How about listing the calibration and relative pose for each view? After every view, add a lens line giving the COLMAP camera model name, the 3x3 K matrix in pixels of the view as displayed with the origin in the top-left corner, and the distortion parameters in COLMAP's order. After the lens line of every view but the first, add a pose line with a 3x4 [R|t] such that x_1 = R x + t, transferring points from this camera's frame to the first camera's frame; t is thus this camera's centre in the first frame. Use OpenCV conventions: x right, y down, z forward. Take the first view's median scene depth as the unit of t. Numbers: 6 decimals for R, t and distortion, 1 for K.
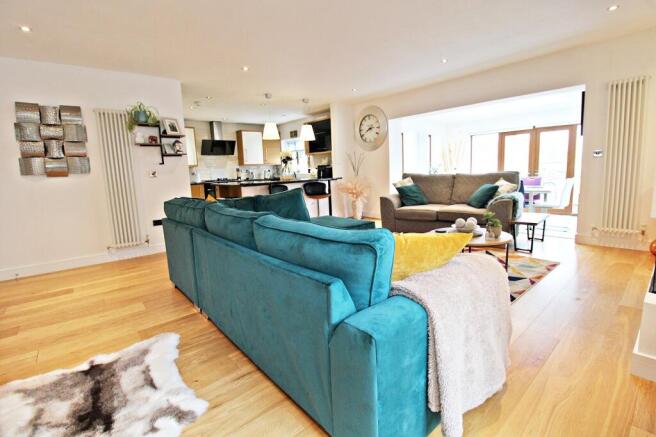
lens RADIAL K [[307.3, 0, 330.0], [0, 307.3, 208.2], [0, 0, 1]] dist [0.002299, -0.012823]
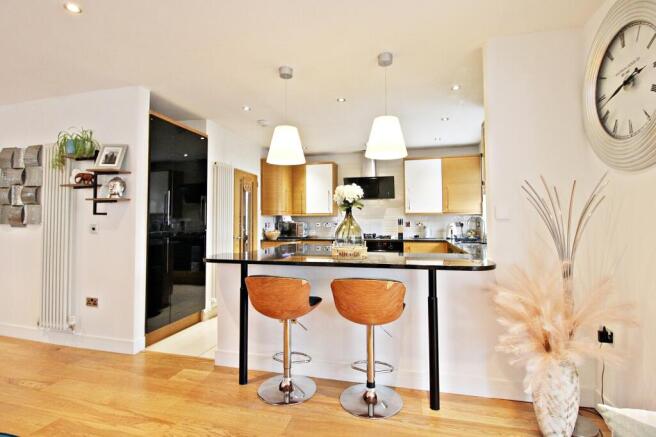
lens RADIAL K [[307.3, 0, 330.0], [0, 307.3, 208.2], [0, 0, 1]] dist [0.002299, -0.012823]
pose [[0.576078, 0.009078, -0.817344, 0.197414], [-0.125657, 0.989036, -0.077581, -0.120110], [0.807678, 0.147398, 0.570903, 0.731015]]
